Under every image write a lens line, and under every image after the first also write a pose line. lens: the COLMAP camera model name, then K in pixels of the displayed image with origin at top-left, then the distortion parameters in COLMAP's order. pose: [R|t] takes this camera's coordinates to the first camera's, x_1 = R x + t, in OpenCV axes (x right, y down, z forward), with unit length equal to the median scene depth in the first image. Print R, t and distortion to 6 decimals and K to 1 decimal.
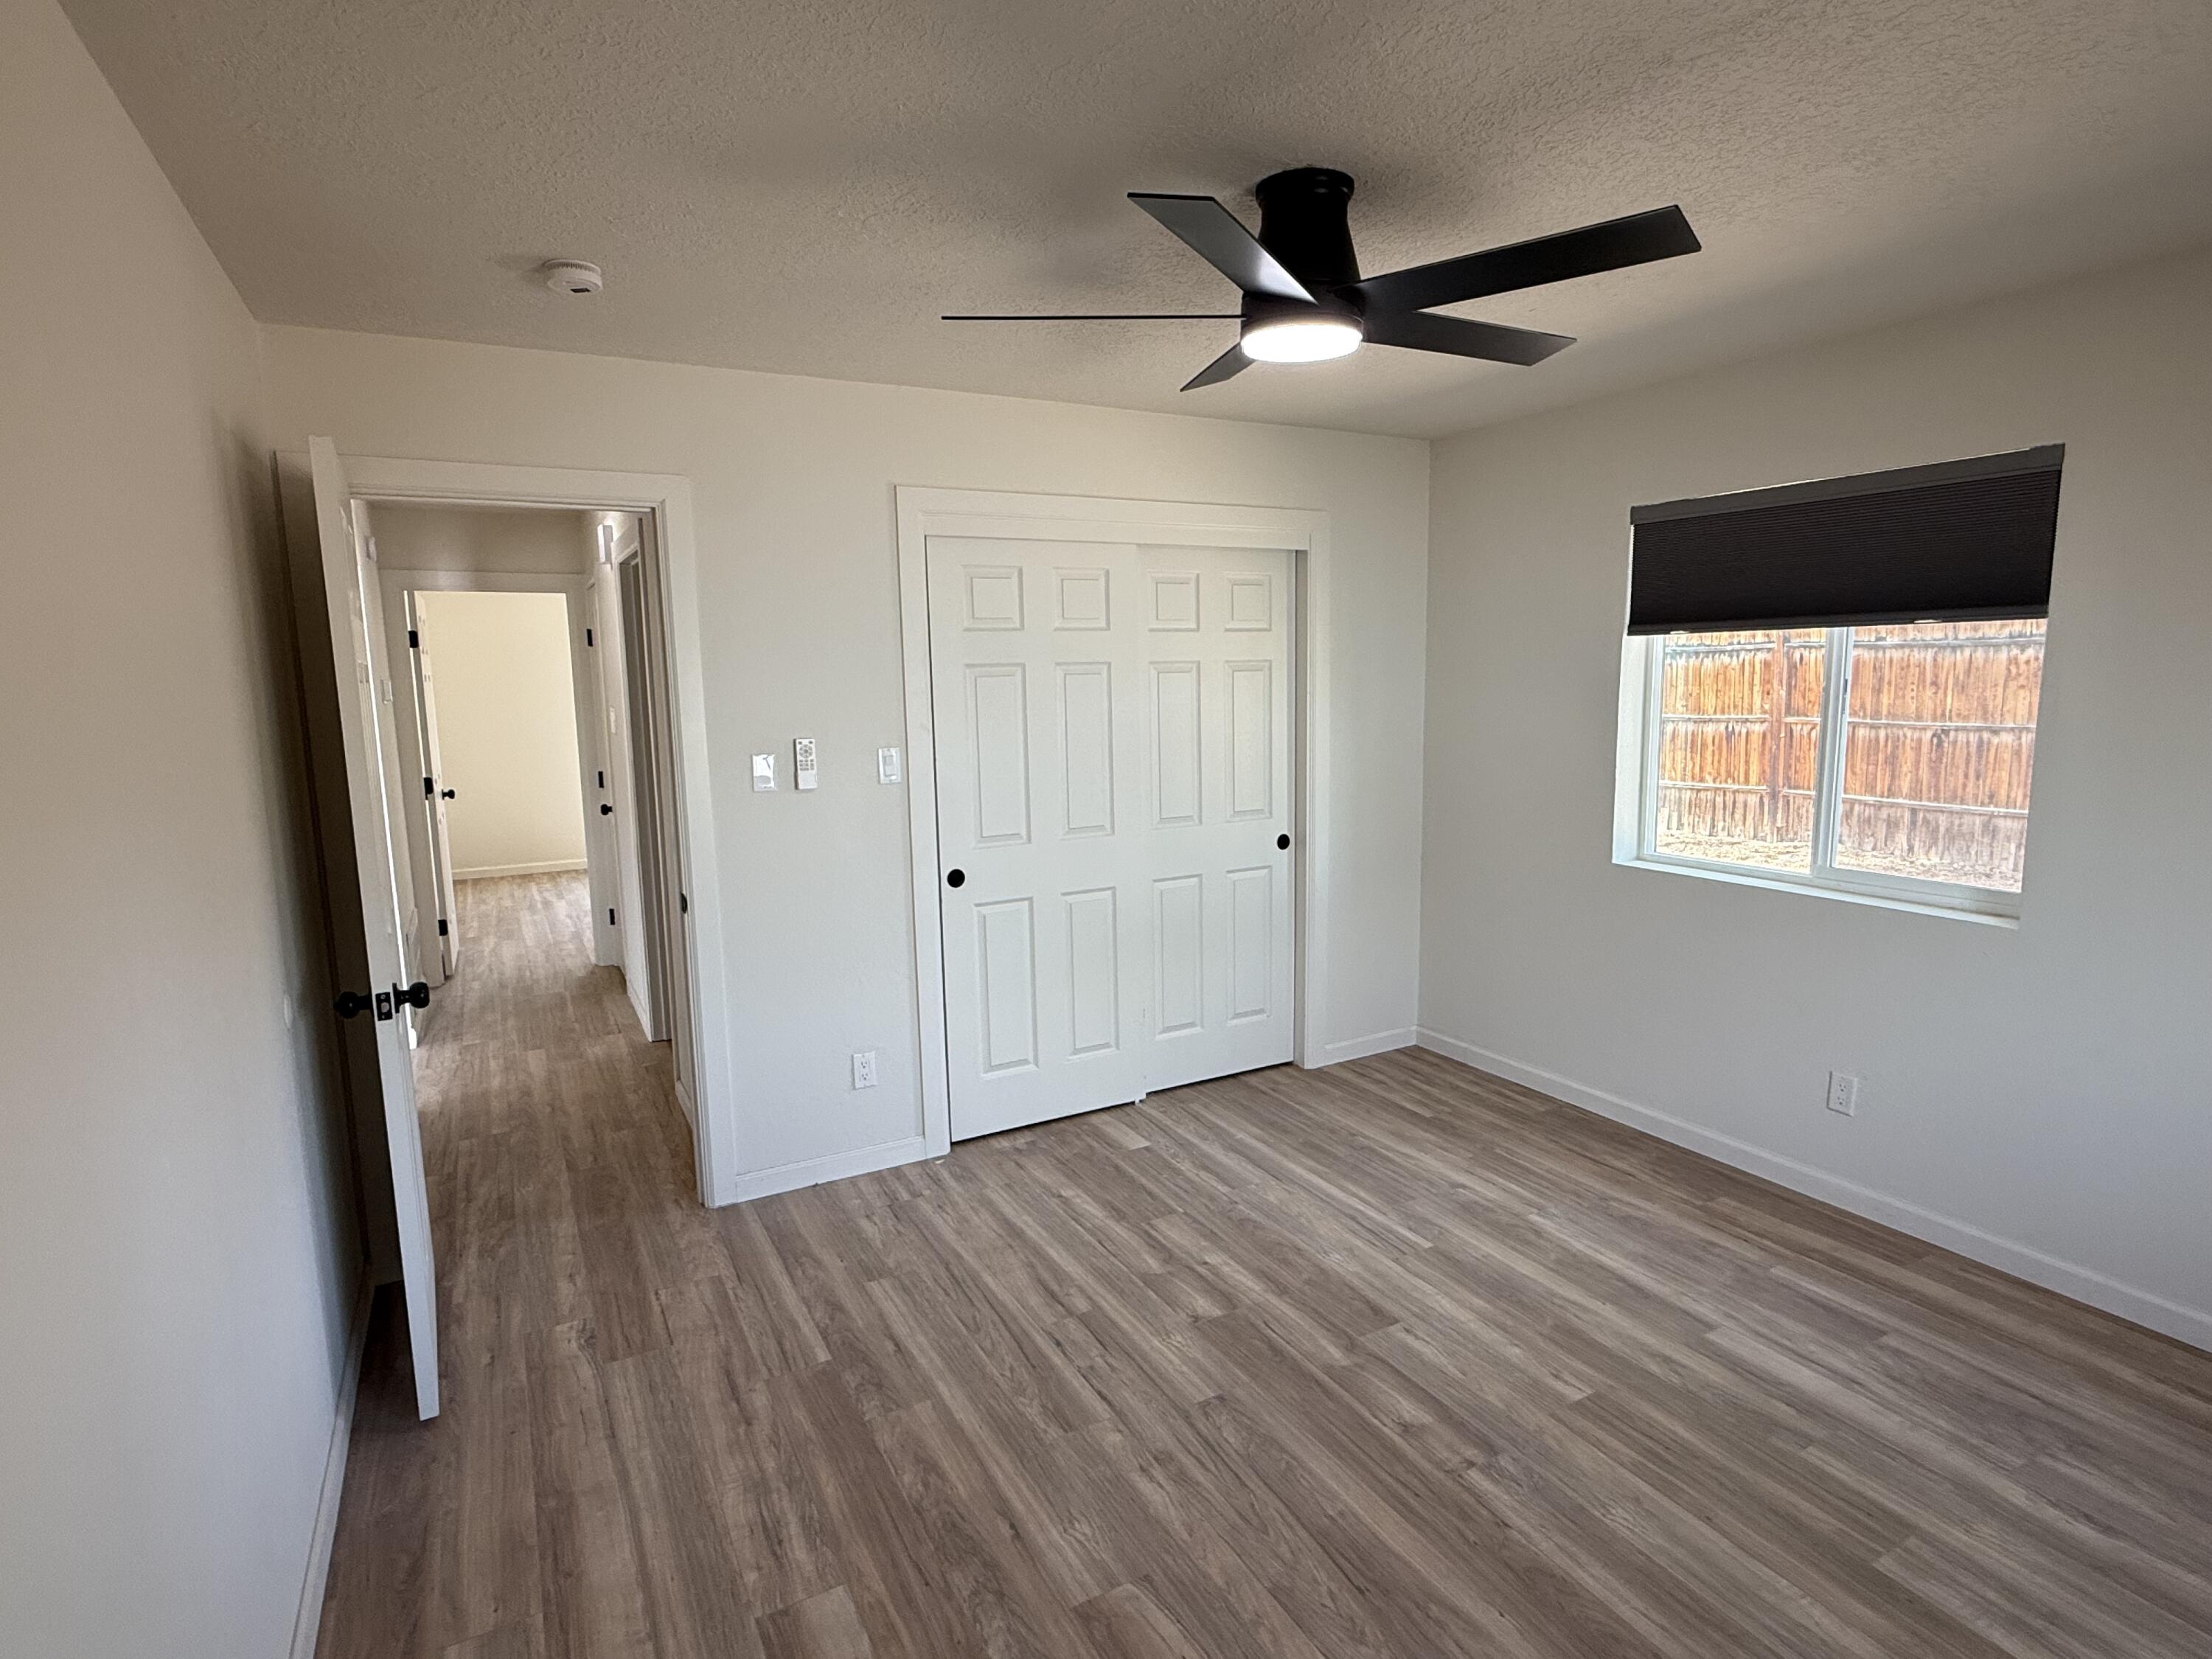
lens RADIAL K [[1146.2, 0, 1102.9], [0, 1146.2, 833.6], [0, 0, 1]] dist [0.001341, 0.001515]
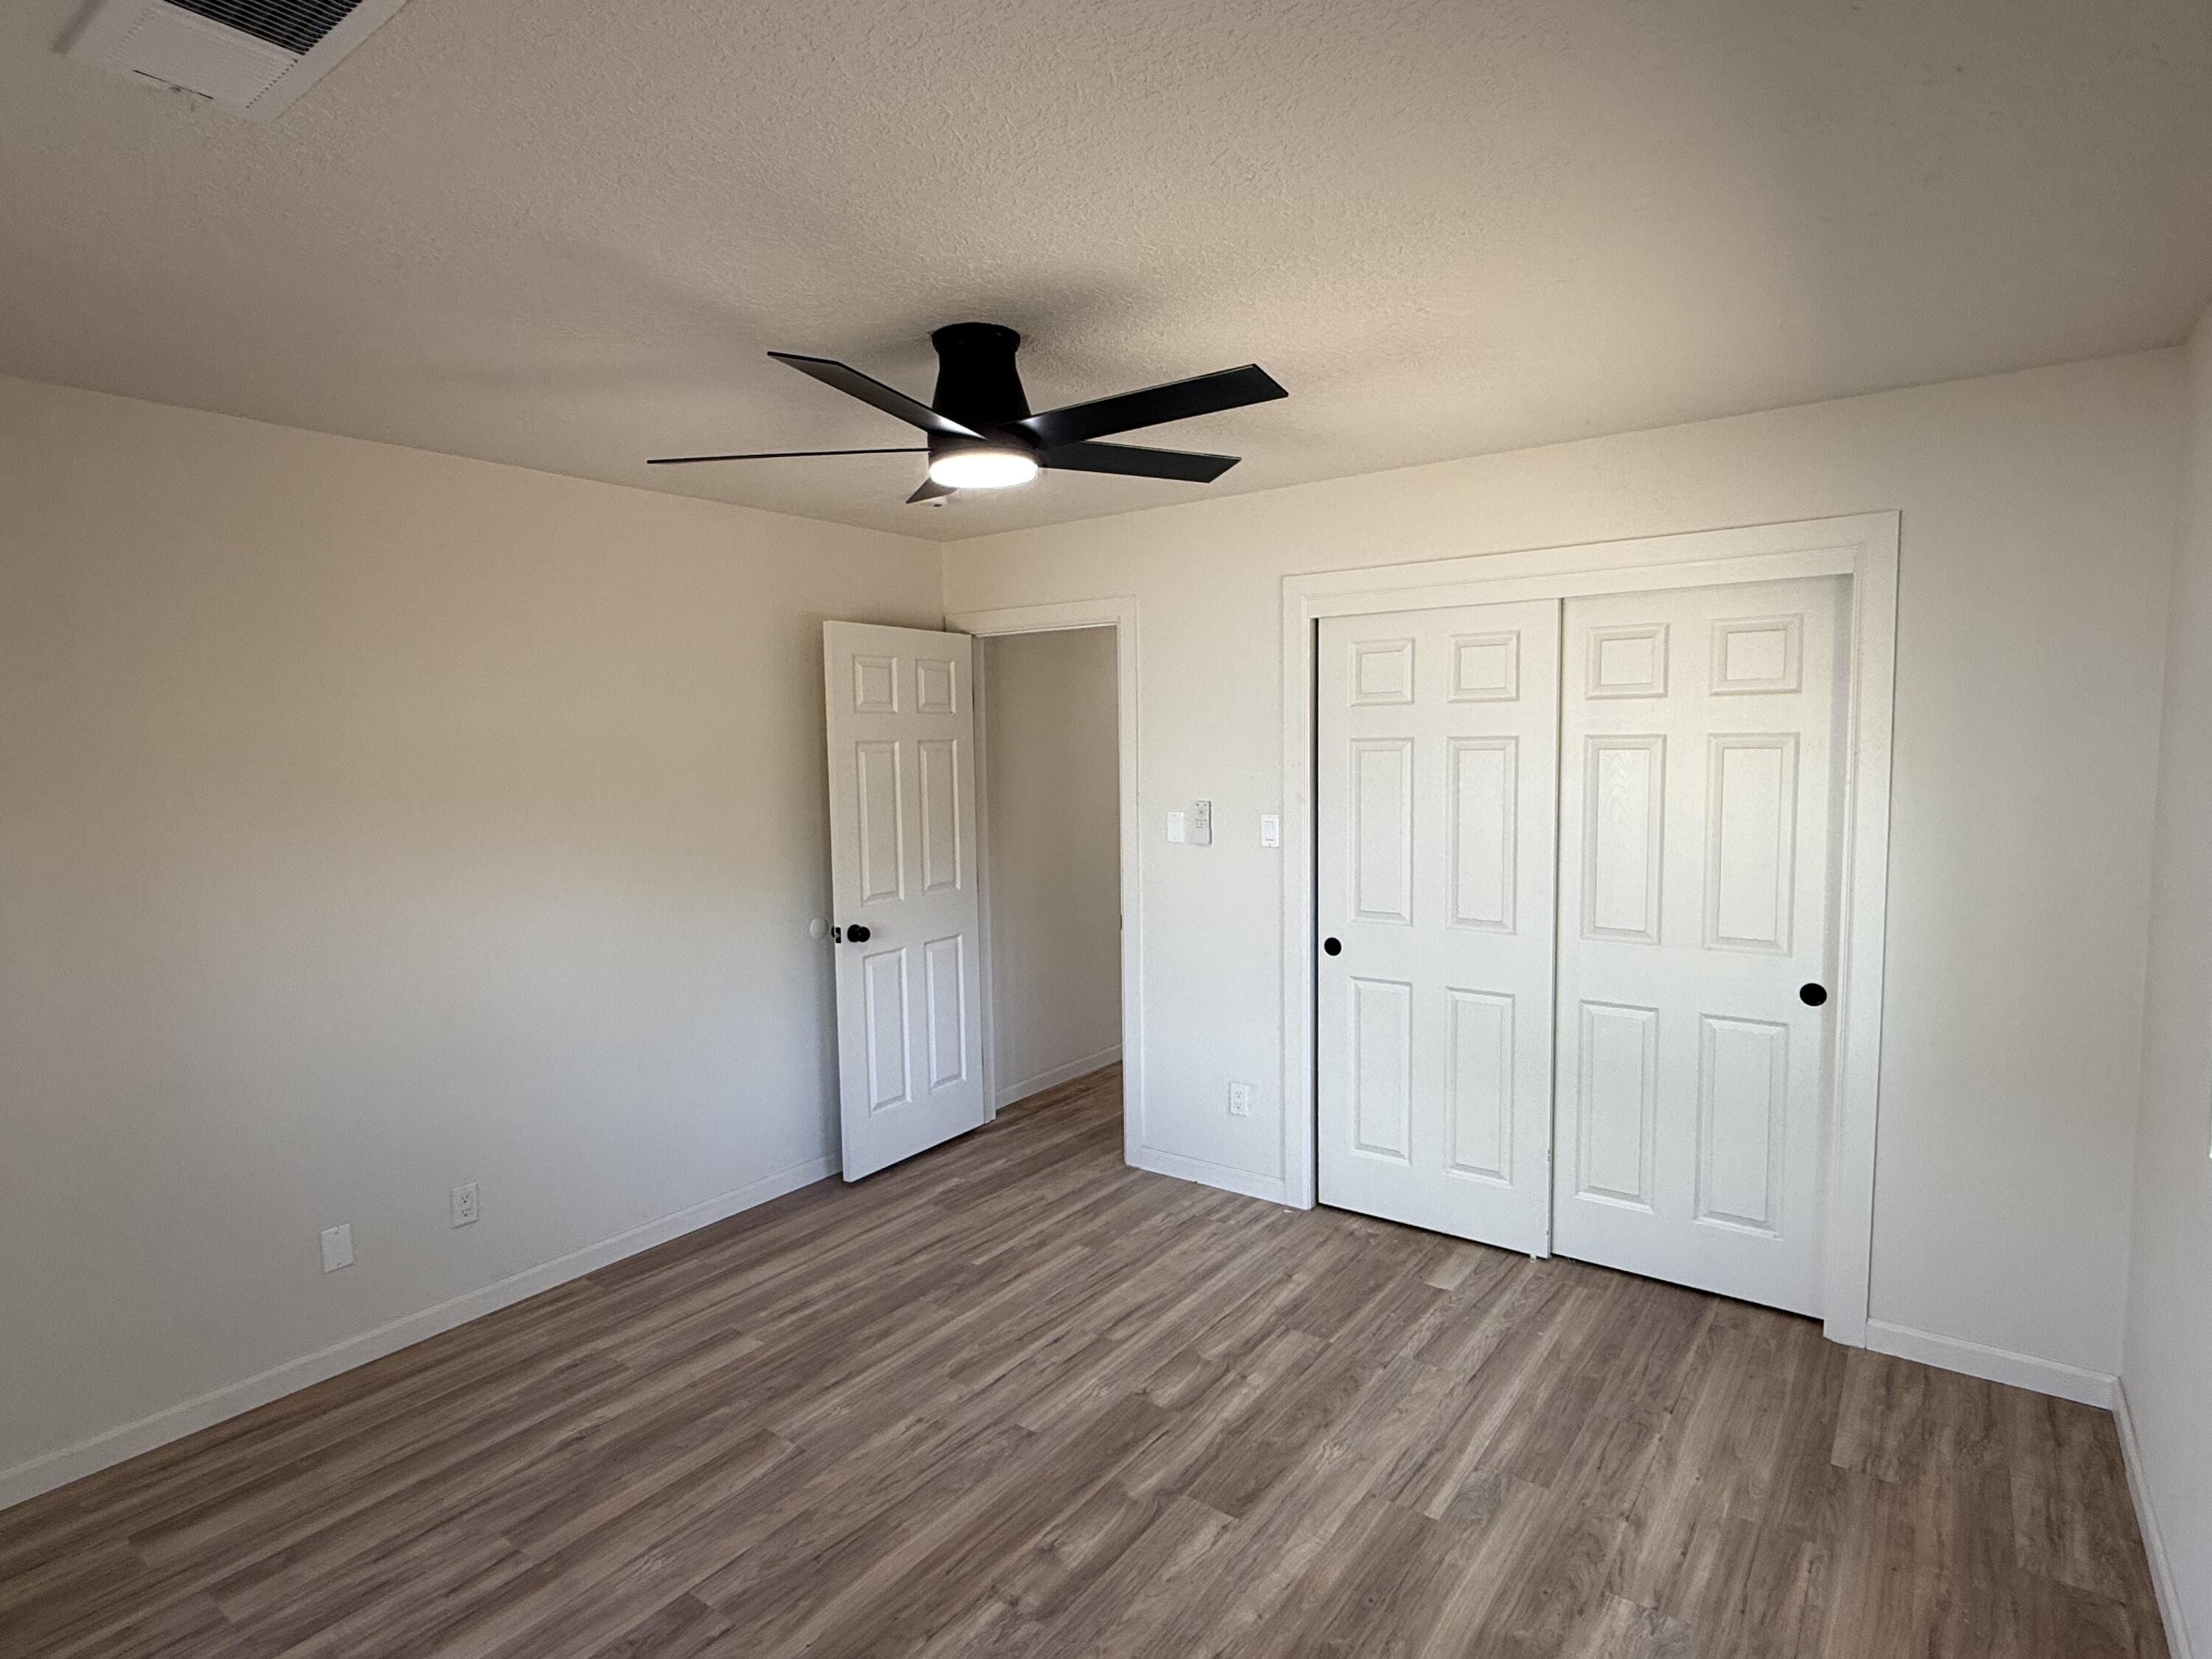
lens RADIAL K [[1146.2, 0, 1102.9], [0, 1146.2, 833.6], [0, 0, 1]] dist [0.001341, 0.001515]
pose [[0.423888, 0.087585, -0.901470, 0.856345], [-0.120520, 0.991917, 0.039702, -0.094270], [0.897660, 0.091816, 0.431017, 0.446195]]
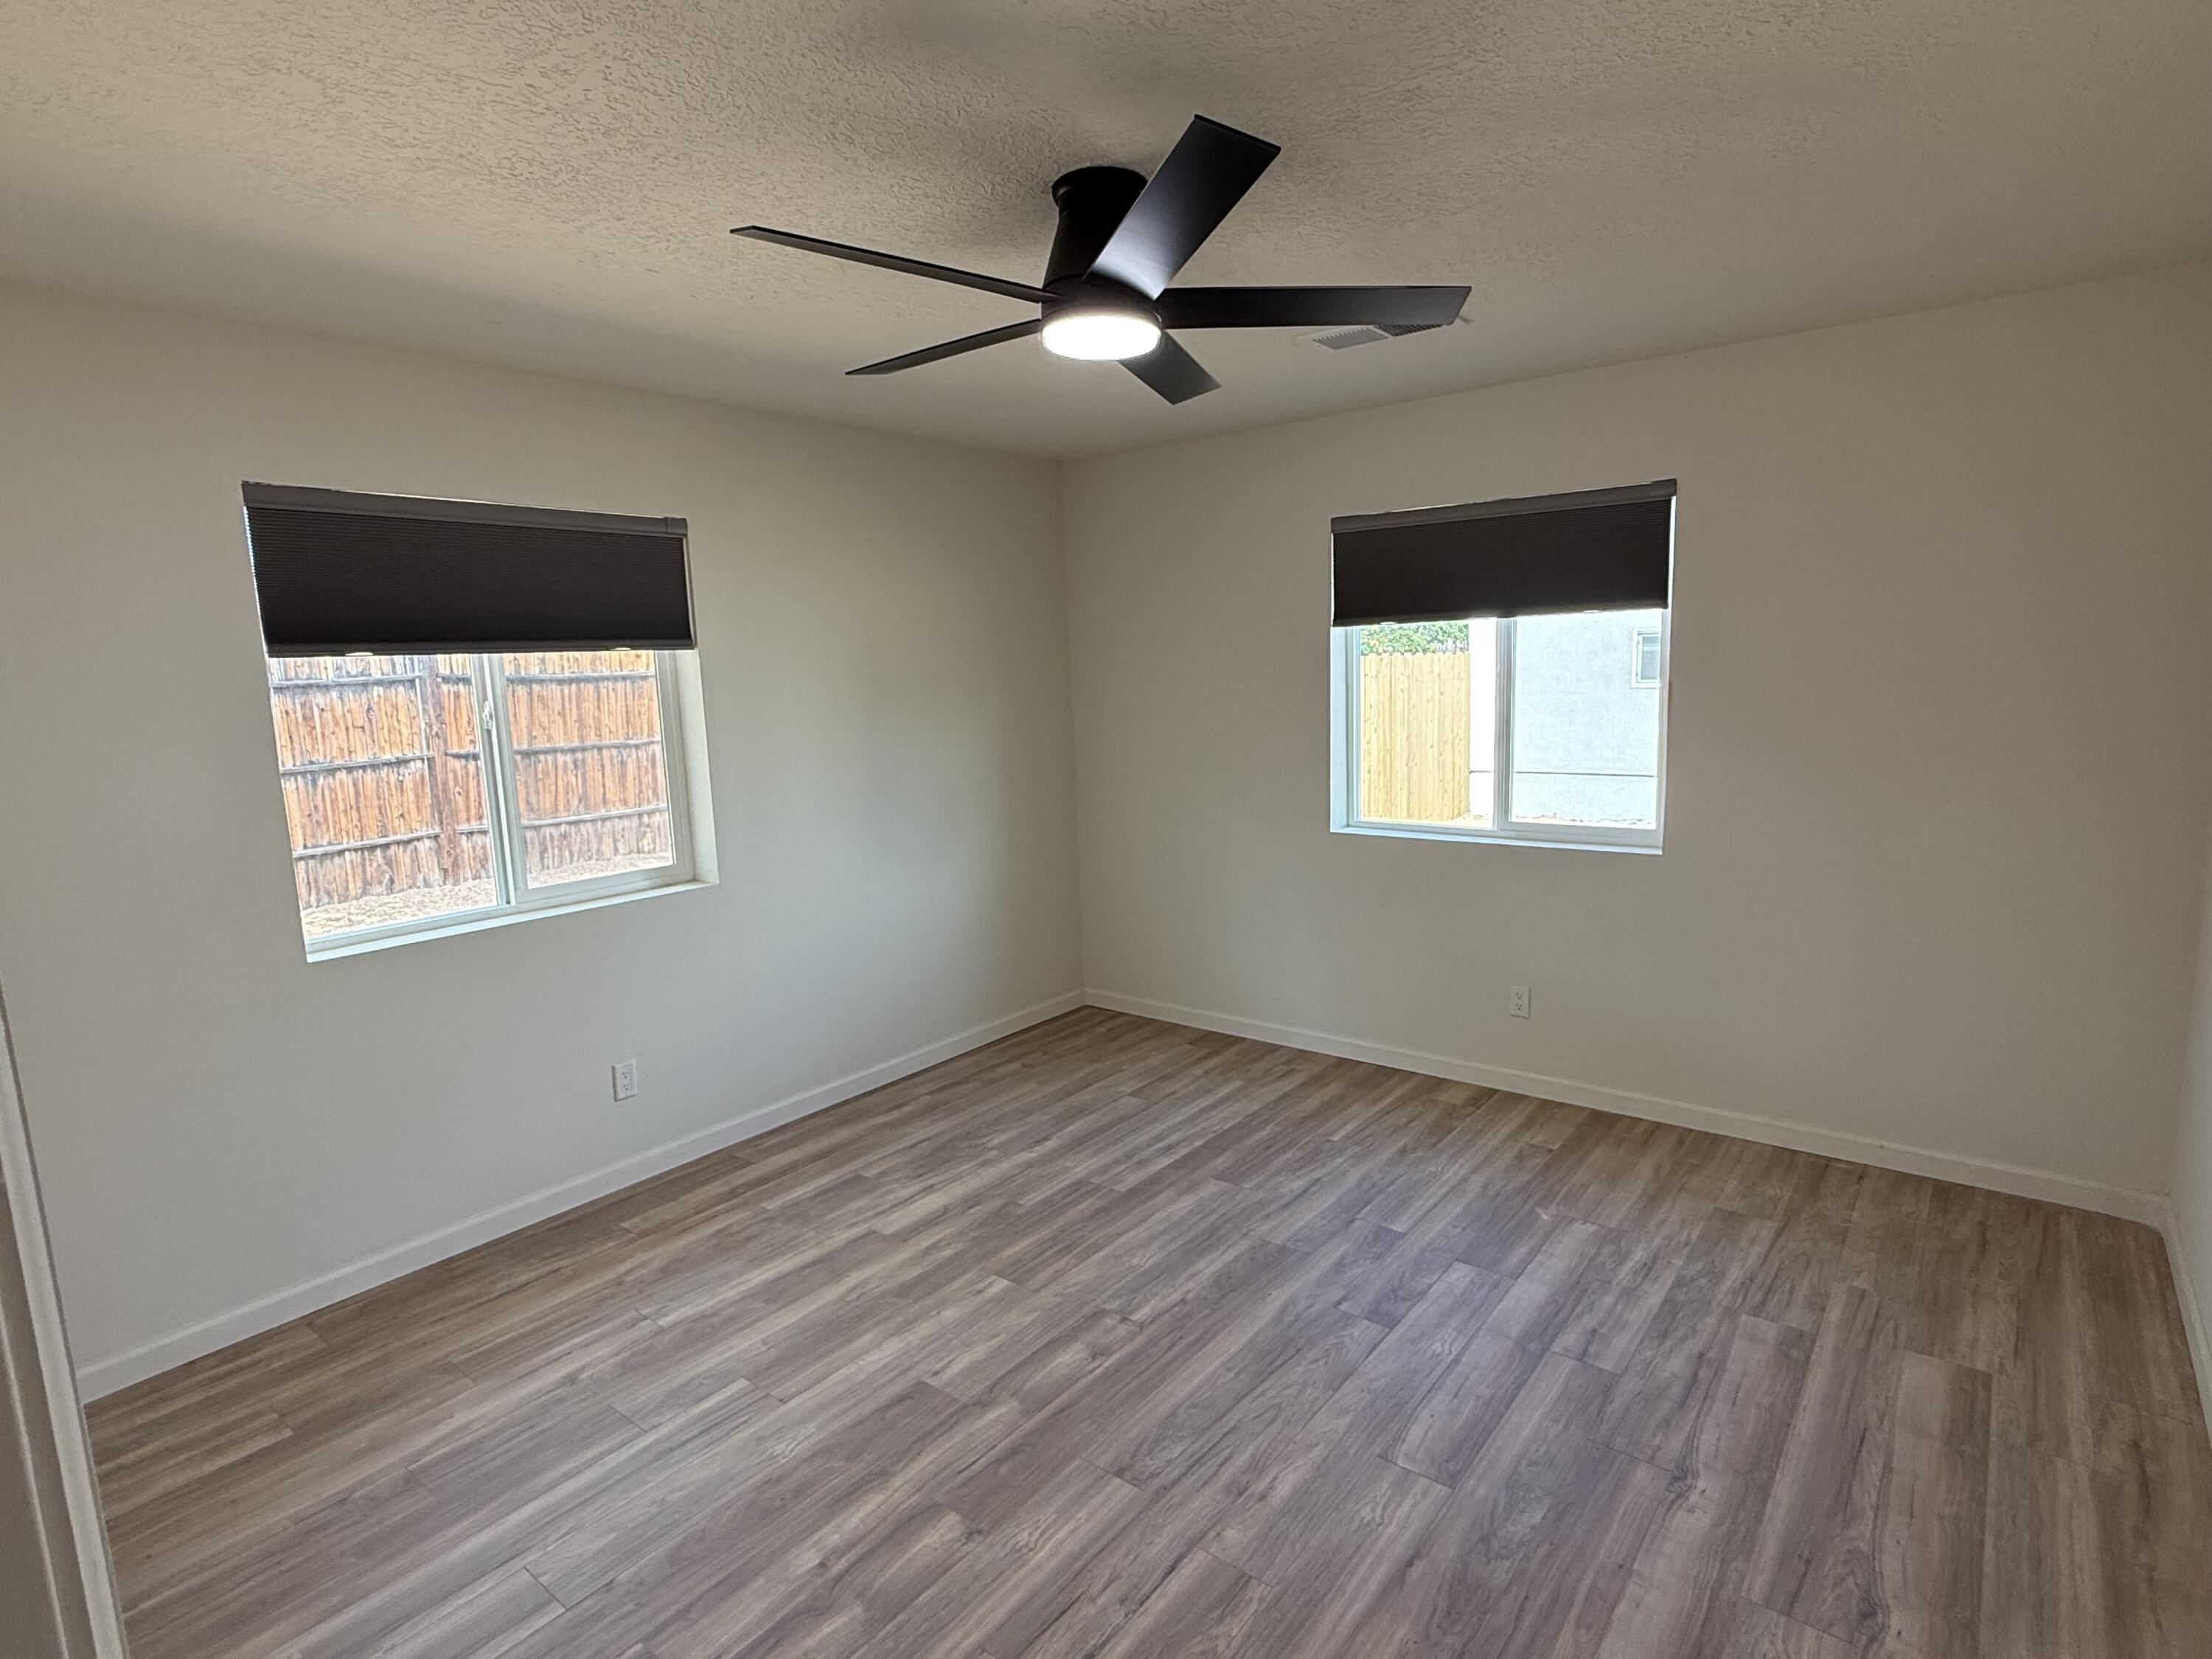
lens RADIAL K [[1146.2, 0, 1102.9], [0, 1146.2, 833.6], [0, 0, 1]] dist [0.001341, 0.001515]
pose [[-0.391021, -0.104403, 0.914441, -0.540515], [0.173653, 0.967332, 0.184697, -0.131305], [-0.903852, 0.231015, -0.360117, 0.996044]]
